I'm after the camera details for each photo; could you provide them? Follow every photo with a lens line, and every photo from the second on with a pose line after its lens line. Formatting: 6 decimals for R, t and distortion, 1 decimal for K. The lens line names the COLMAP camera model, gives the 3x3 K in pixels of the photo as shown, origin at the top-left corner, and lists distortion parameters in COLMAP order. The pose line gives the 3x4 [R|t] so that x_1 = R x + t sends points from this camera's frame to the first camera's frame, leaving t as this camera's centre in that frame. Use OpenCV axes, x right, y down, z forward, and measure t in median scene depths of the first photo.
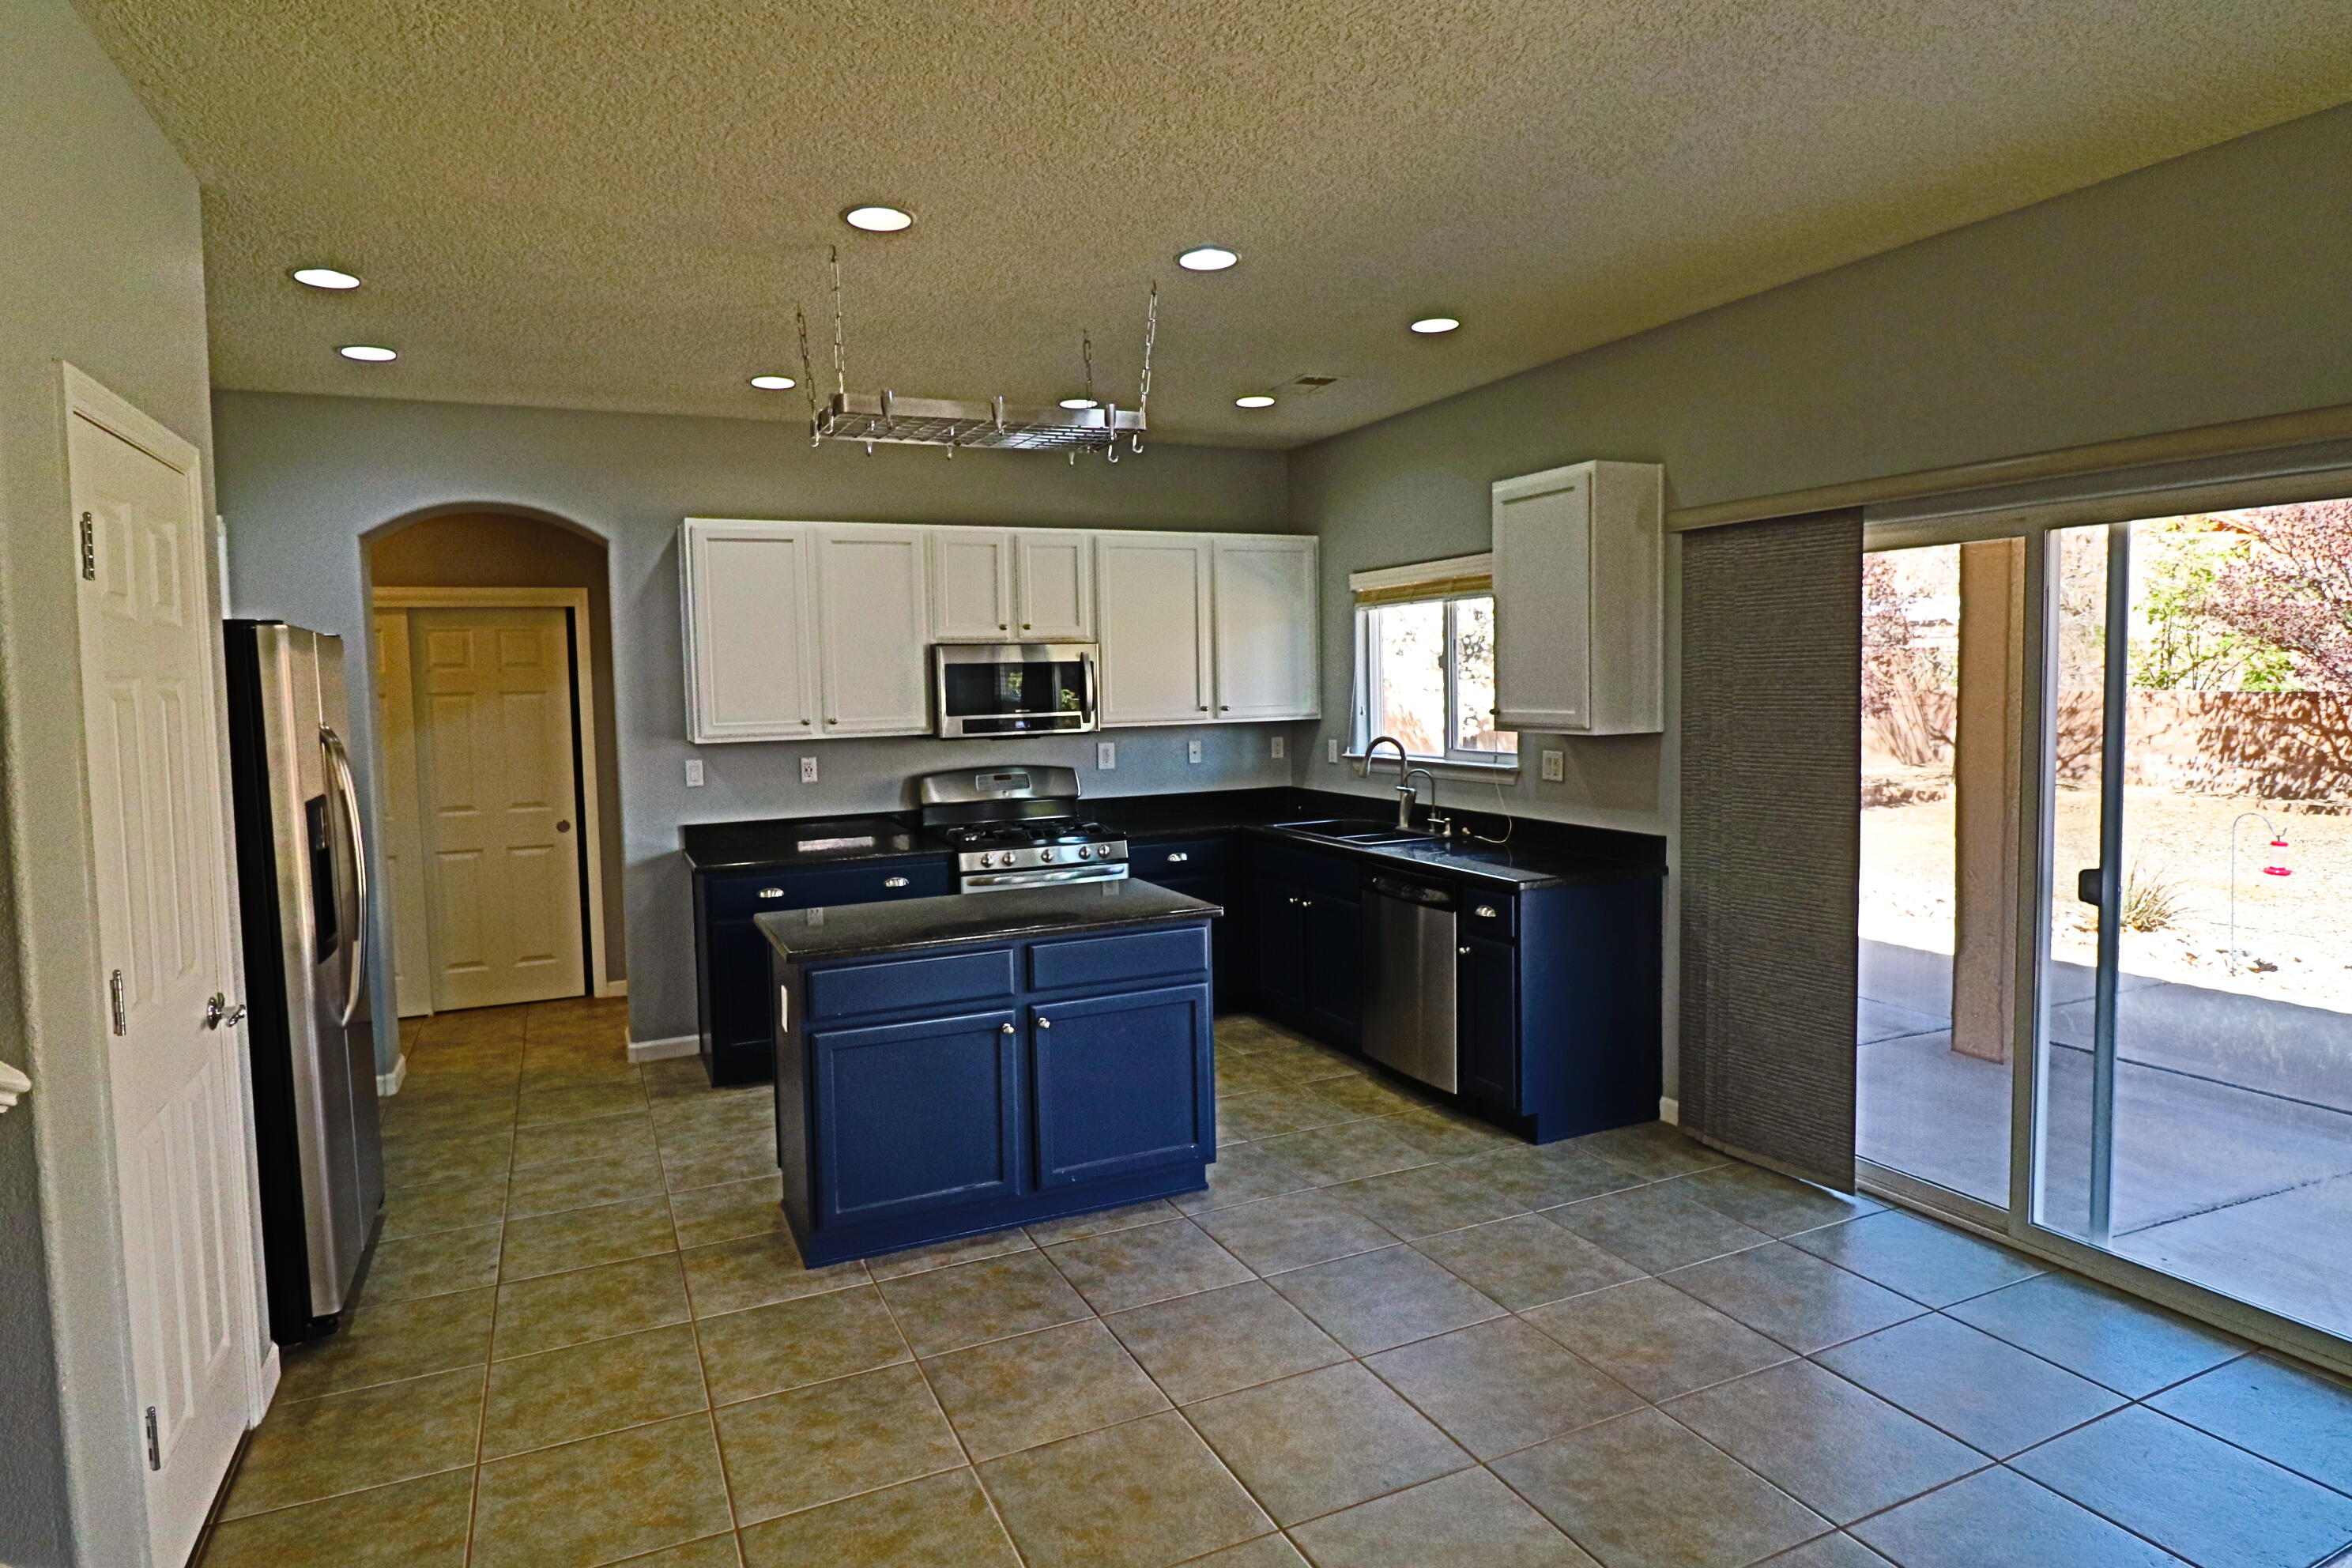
lens RADIAL K [[1320.2, 0, 1176.0], [0, 1320.2, 784.0], [0, 0, 1]] dist [0.017840, -0.025807]
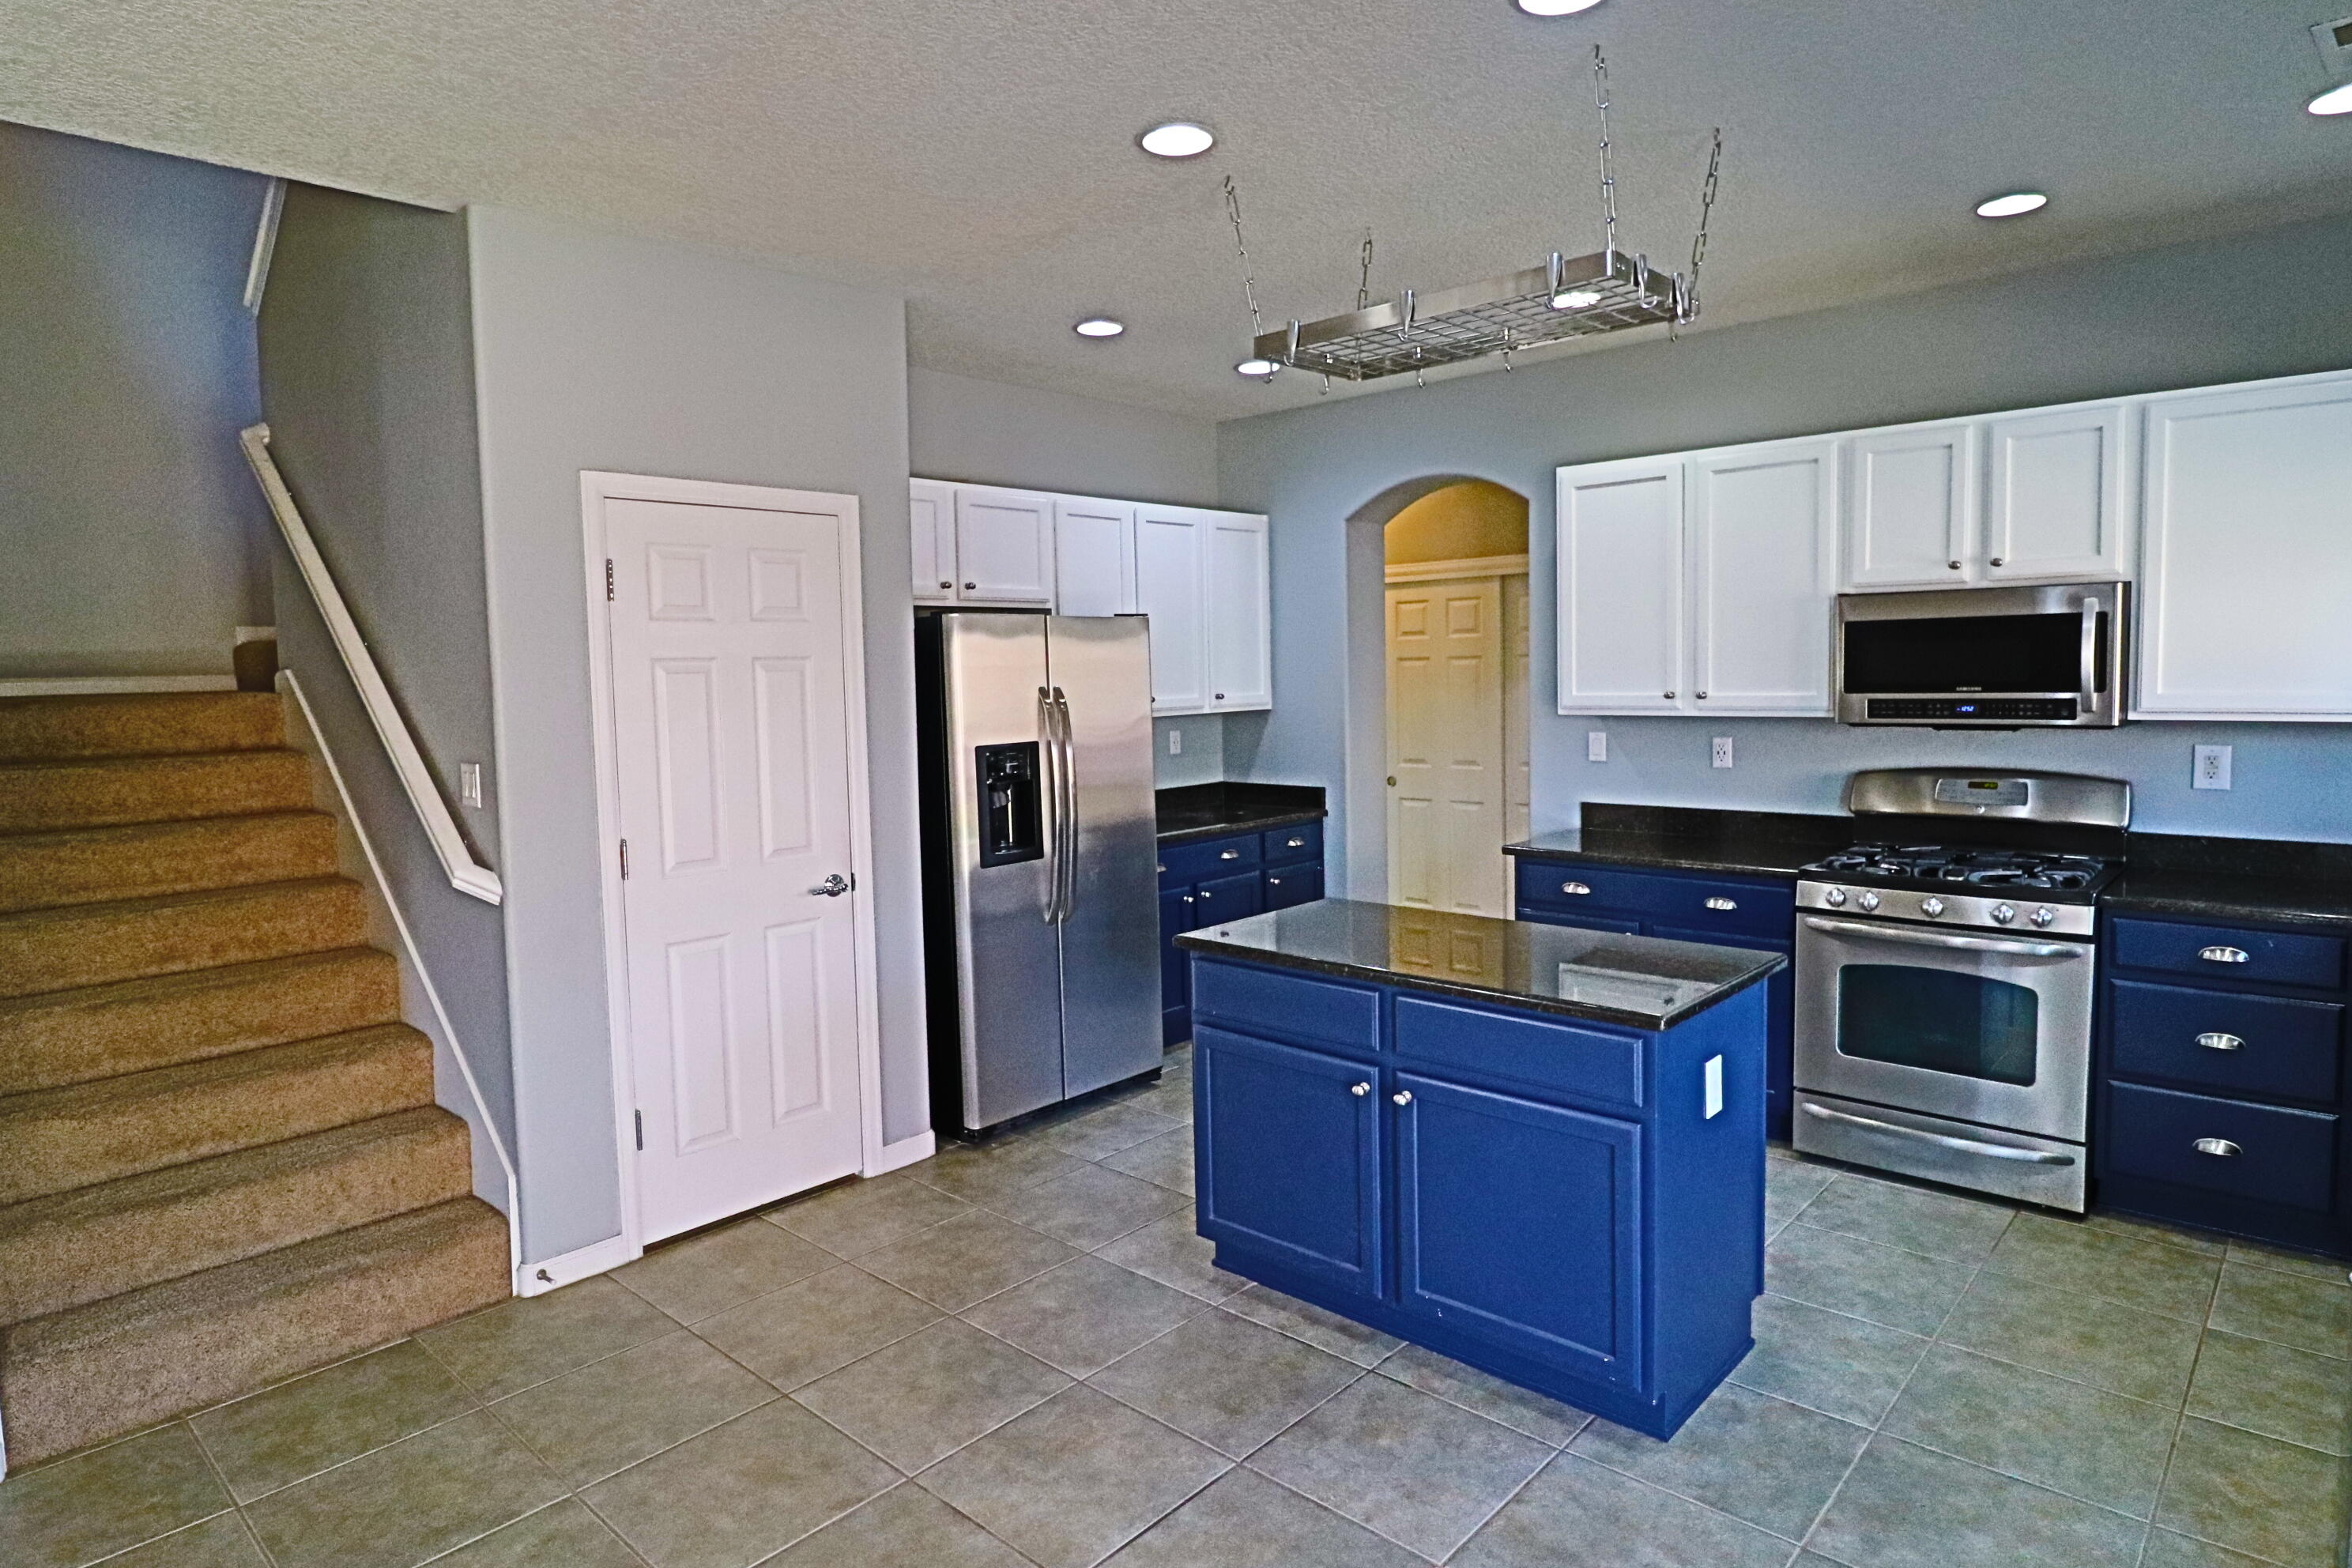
lens RADIAL K [[1320.2, 0, 1176.0], [0, 1320.2, 784.0], [0, 0, 1]] dist [0.017840, -0.025807]
pose [[0.379256, 0.097193, -0.920173, 0.478521], [-0.058991, 0.994985, 0.080781, -0.051051], [0.923409, 0.023645, 0.383088, 0.500271]]
